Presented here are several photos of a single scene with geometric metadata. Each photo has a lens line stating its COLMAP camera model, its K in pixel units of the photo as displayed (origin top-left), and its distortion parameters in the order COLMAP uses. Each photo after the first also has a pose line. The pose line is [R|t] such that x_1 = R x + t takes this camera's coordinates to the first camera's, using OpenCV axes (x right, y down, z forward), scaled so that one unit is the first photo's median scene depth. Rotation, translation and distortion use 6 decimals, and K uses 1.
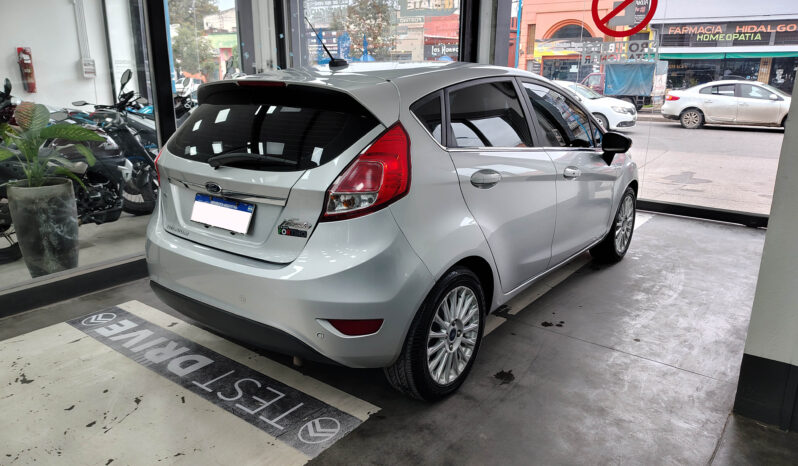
lens RADIAL K [[563.2, 0, 396.2], [0, 563.2, 226.4], [0, 0, 1]] dist [0.045711, -0.059667]
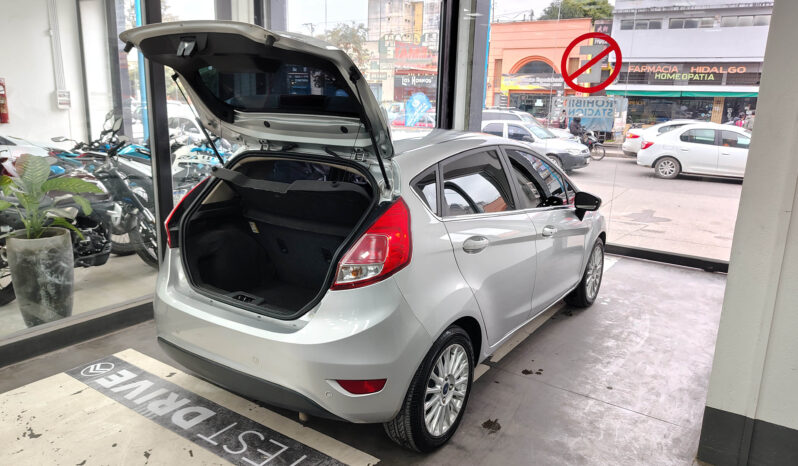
lens RADIAL K [[563.2, 0, 396.2], [0, 563.2, 226.4], [0, 0, 1]] dist [0.045711, -0.059667]
pose [[0.998319, 0.009820, 0.057122, -0.048072], [-0.007262, 0.998969, -0.044806, -0.056649], [-0.057503, 0.044315, 0.997361, -0.072638]]
